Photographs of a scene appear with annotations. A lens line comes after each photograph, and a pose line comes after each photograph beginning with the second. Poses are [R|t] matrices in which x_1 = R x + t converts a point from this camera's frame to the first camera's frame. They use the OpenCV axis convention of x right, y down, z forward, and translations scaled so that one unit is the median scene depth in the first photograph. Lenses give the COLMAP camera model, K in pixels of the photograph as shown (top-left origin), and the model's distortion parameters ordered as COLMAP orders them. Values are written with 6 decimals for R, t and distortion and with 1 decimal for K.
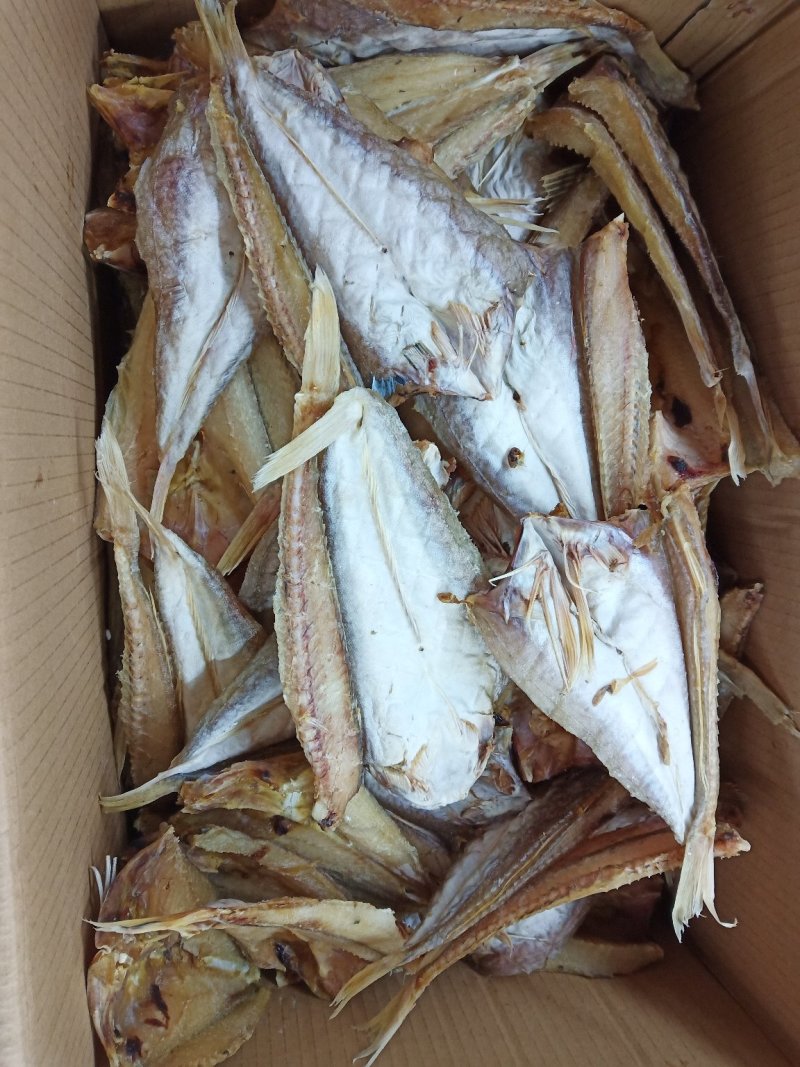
lens RADIAL K [[827.9, 0, 397.7], [0, 827.9, 525.9], [0, 0, 1]] dist [0.183979, -0.588199]
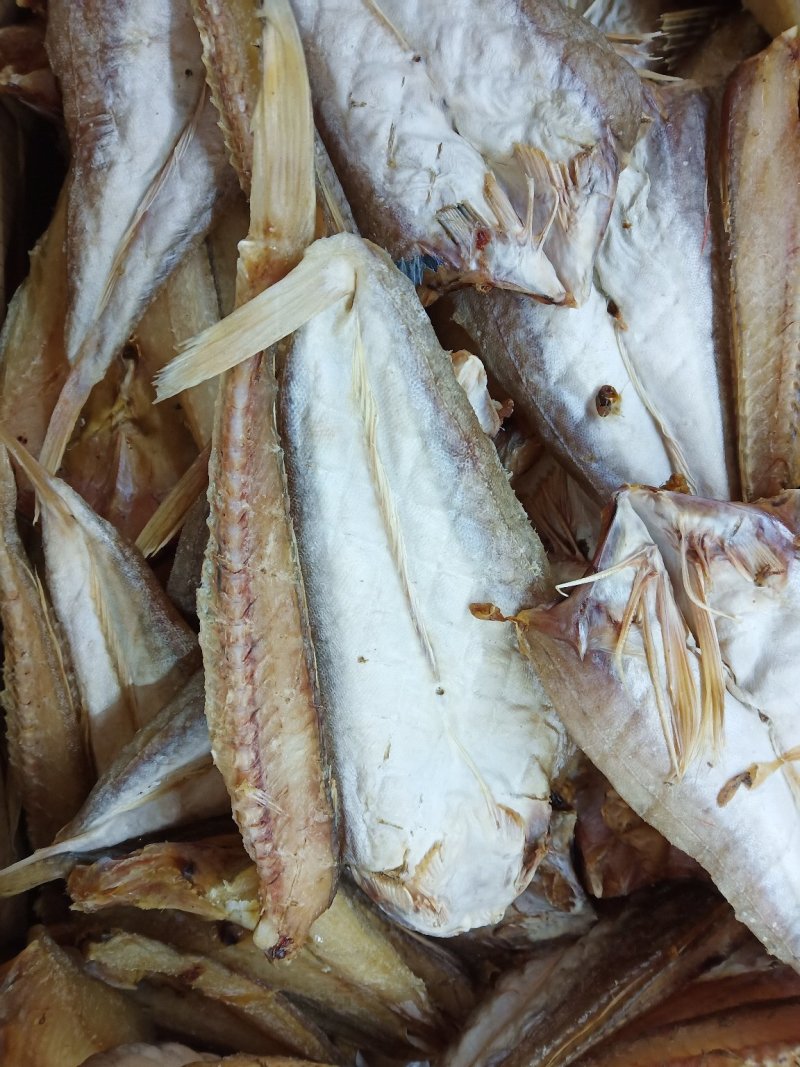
lens RADIAL K [[853.9, 0, 400.0], [0, 853.9, 533.5], [0, 0, 1]] dist [0.051719, -0.135344]
pose [[0.996026, 0.056329, -0.068990, 0.035721], [-0.058010, 0.998060, -0.022603, 0.045180], [0.067583, 0.026516, 0.997361, 0.349317]]
